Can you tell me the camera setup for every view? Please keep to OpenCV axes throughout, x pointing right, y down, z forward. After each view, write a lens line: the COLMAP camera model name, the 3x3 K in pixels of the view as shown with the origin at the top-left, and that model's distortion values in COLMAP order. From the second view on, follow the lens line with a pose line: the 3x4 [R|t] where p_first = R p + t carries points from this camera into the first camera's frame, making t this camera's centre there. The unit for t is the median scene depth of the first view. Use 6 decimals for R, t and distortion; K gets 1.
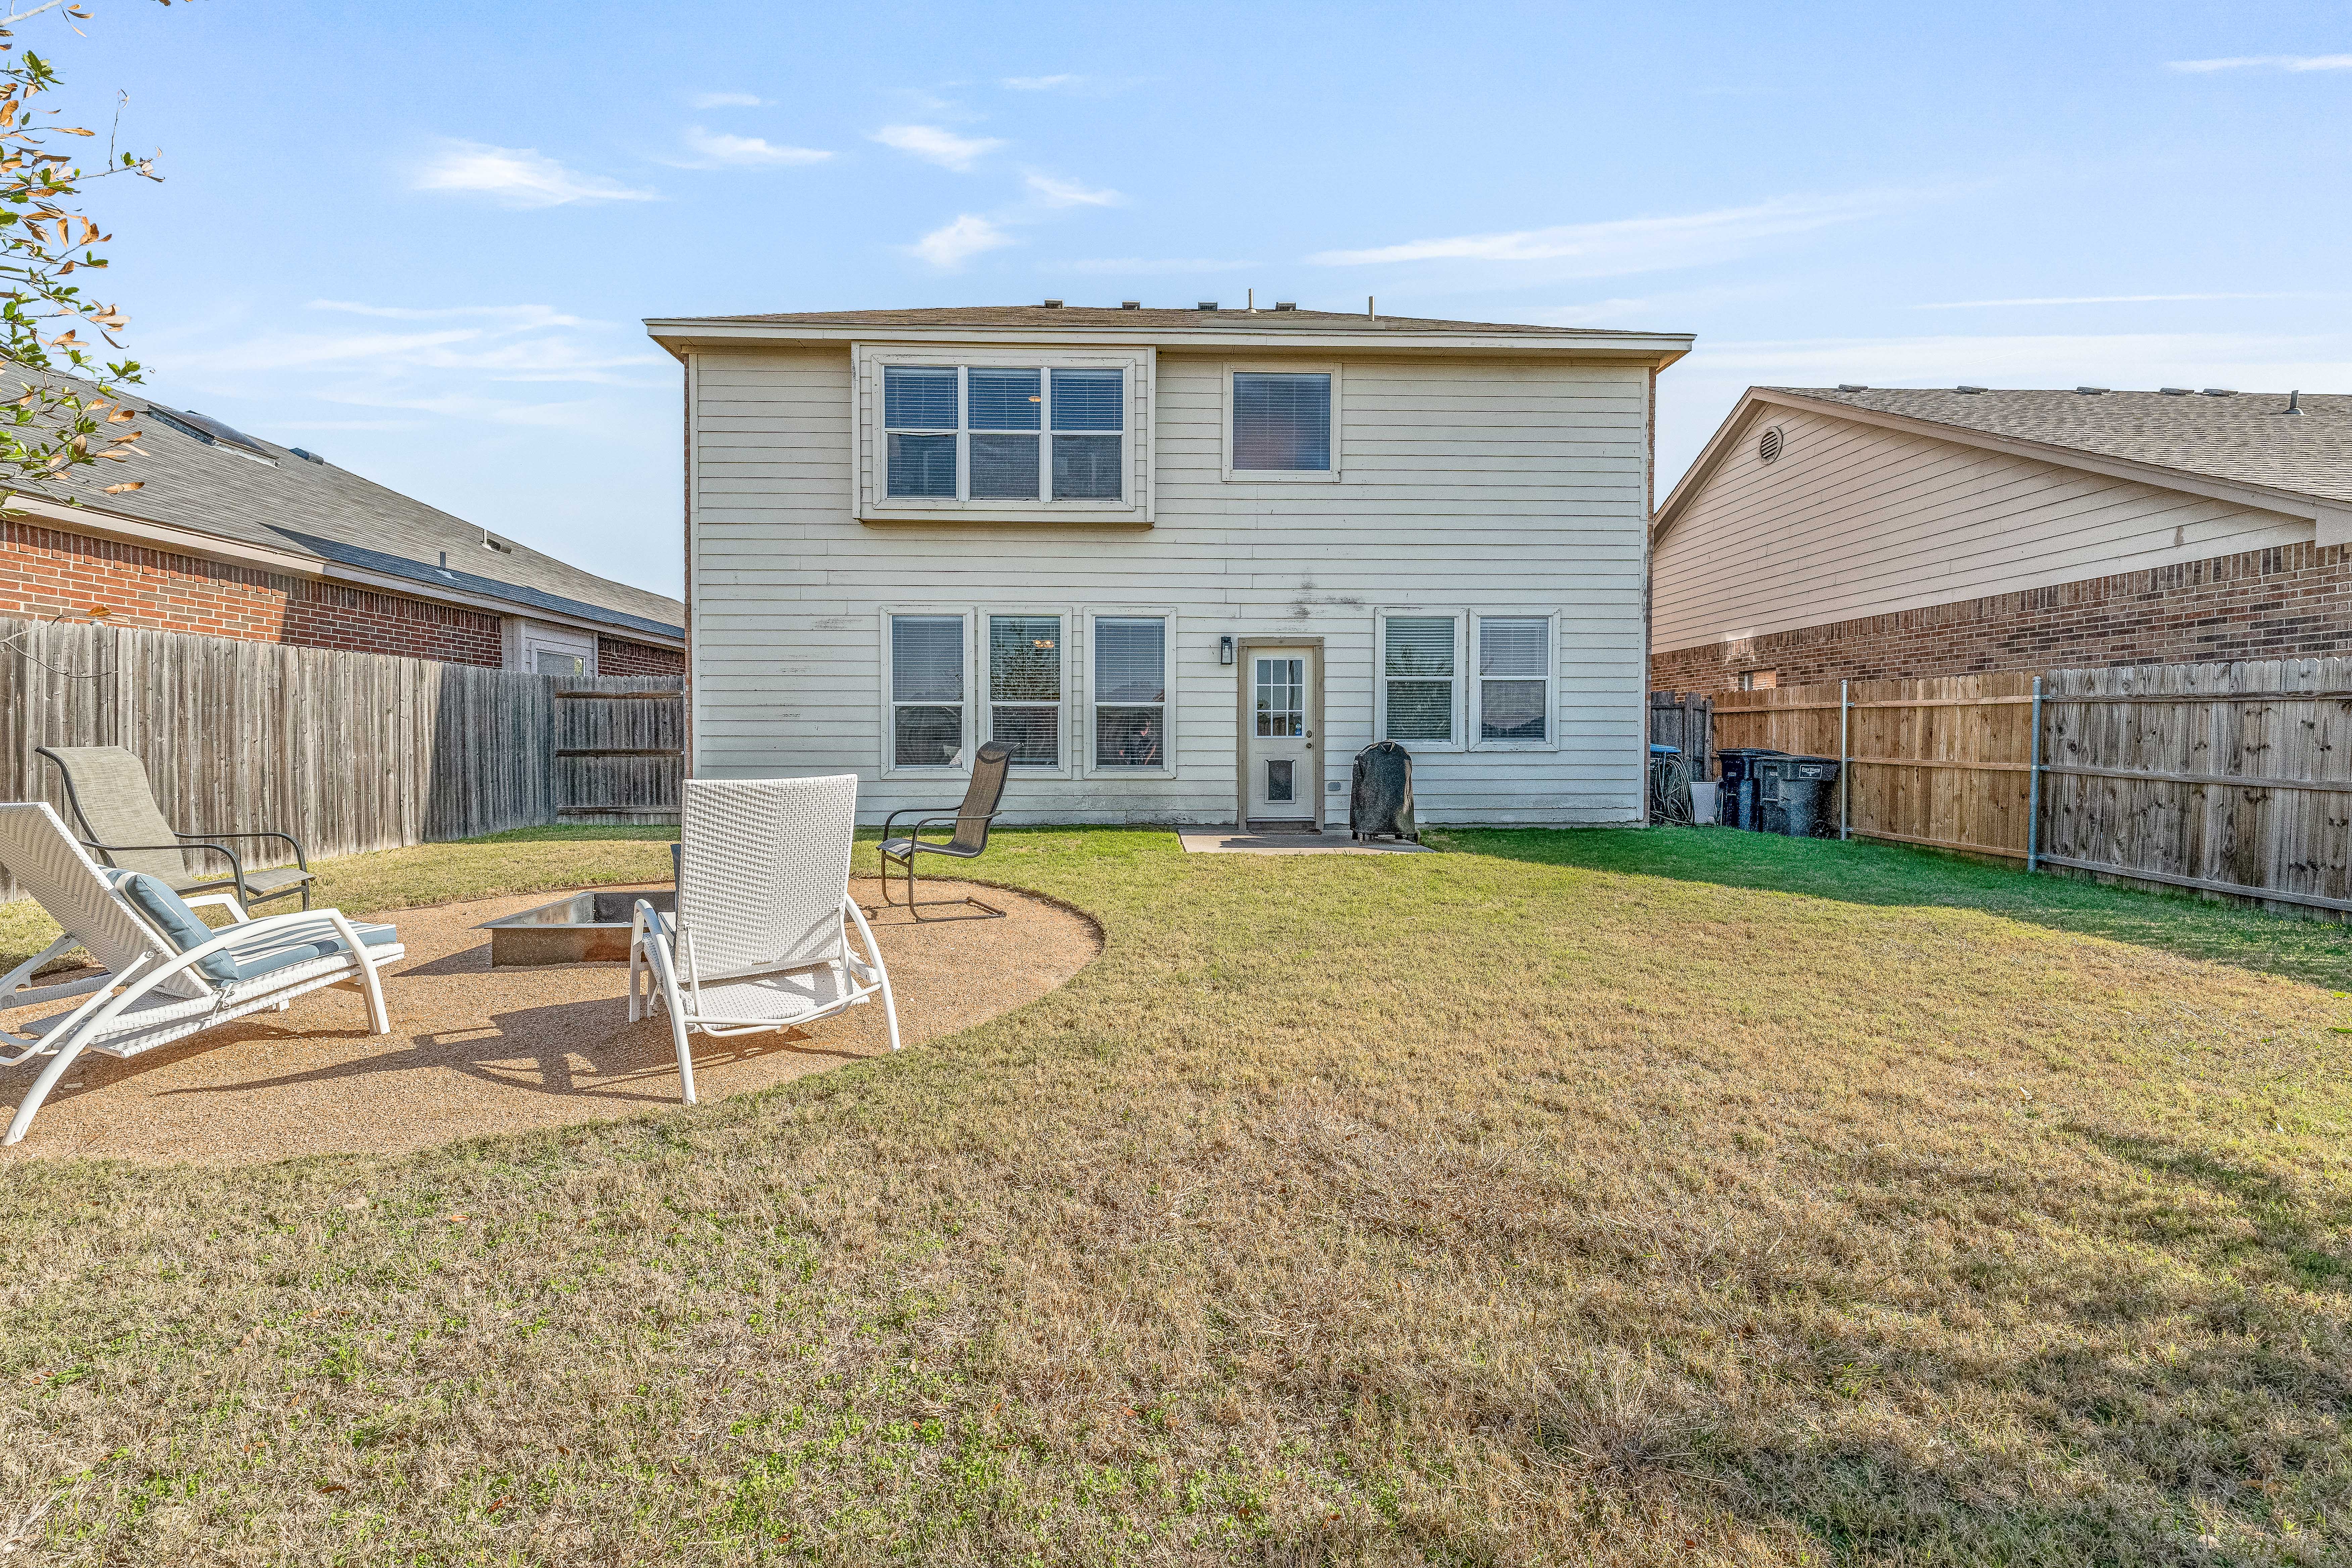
lens RADIAL K [[944.5, 0, 1175.7], [0, 944.5, 768.4], [0, 0, 1]] dist [-0.000816, -0.000026]
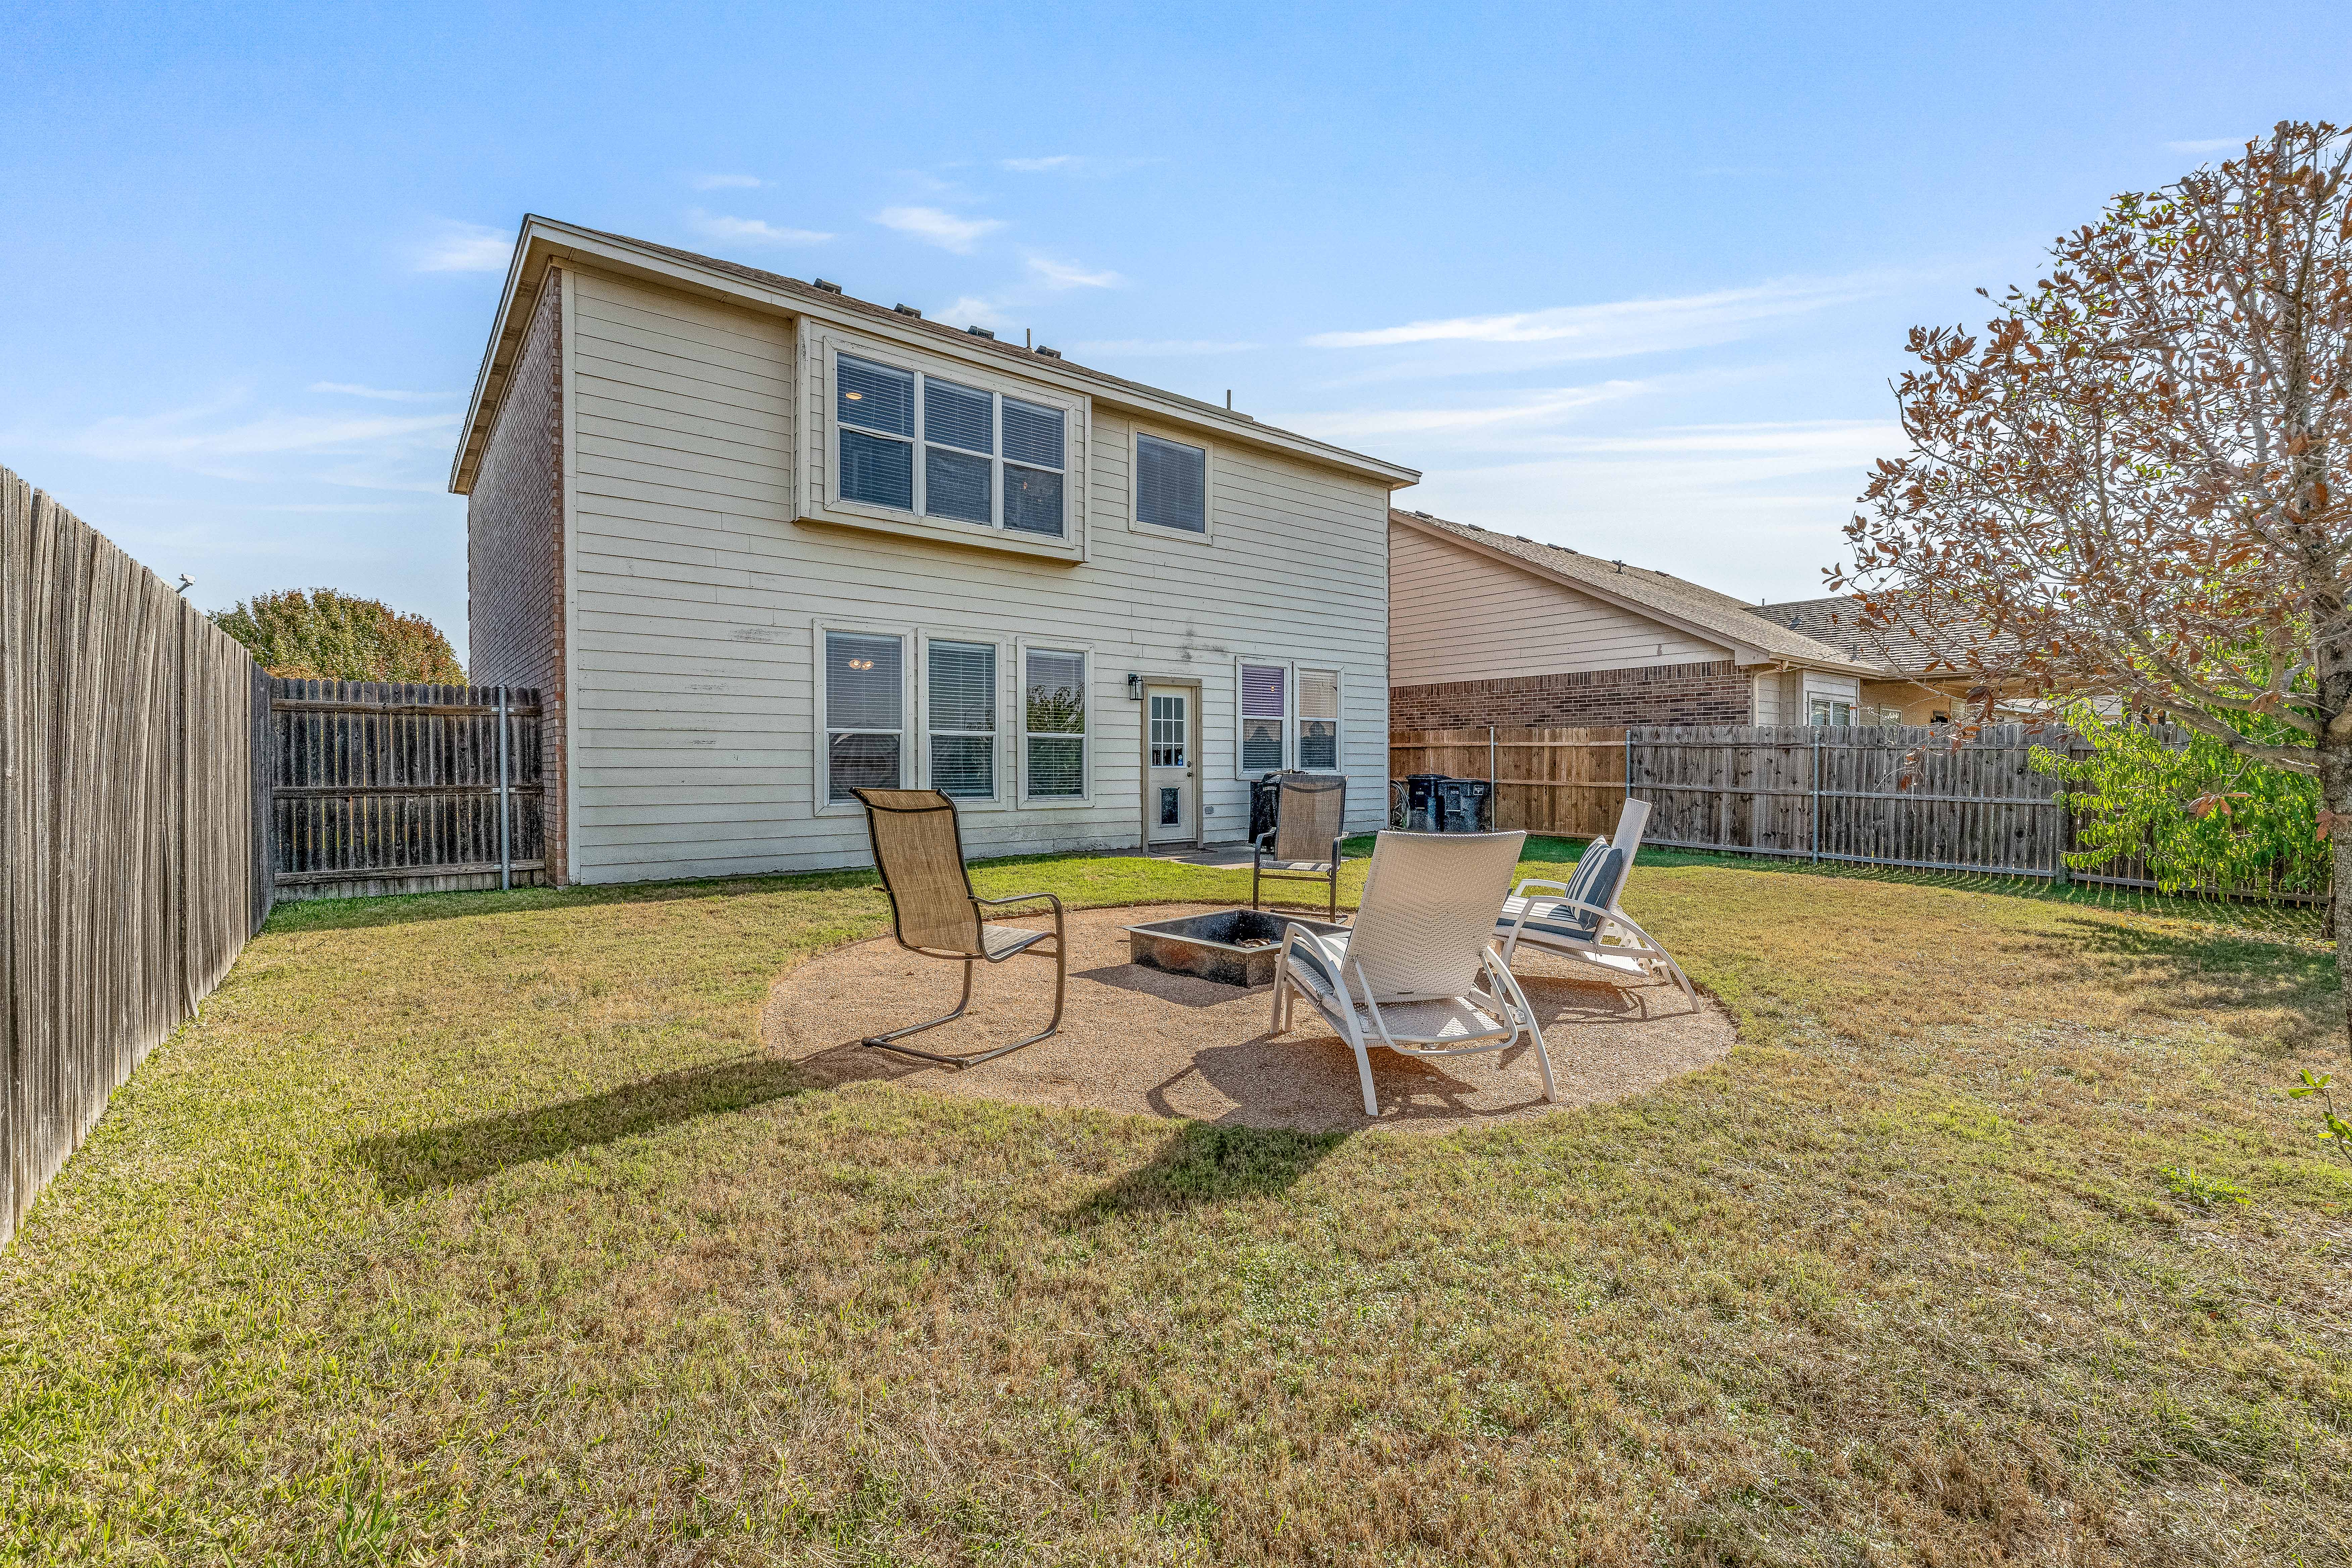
lens RADIAL K [[1005.5, 0, 1176.0], [0, 1005.5, 784.0], [0, 0, 1]] dist [-0.000287, -0.000076]
pose [[0.797841, -0.012940, 0.602729, -0.607965], [0.019578, 0.999798, -0.004452, -0.008109], [-0.602550, 0.015352, 0.797933, 0.056055]]
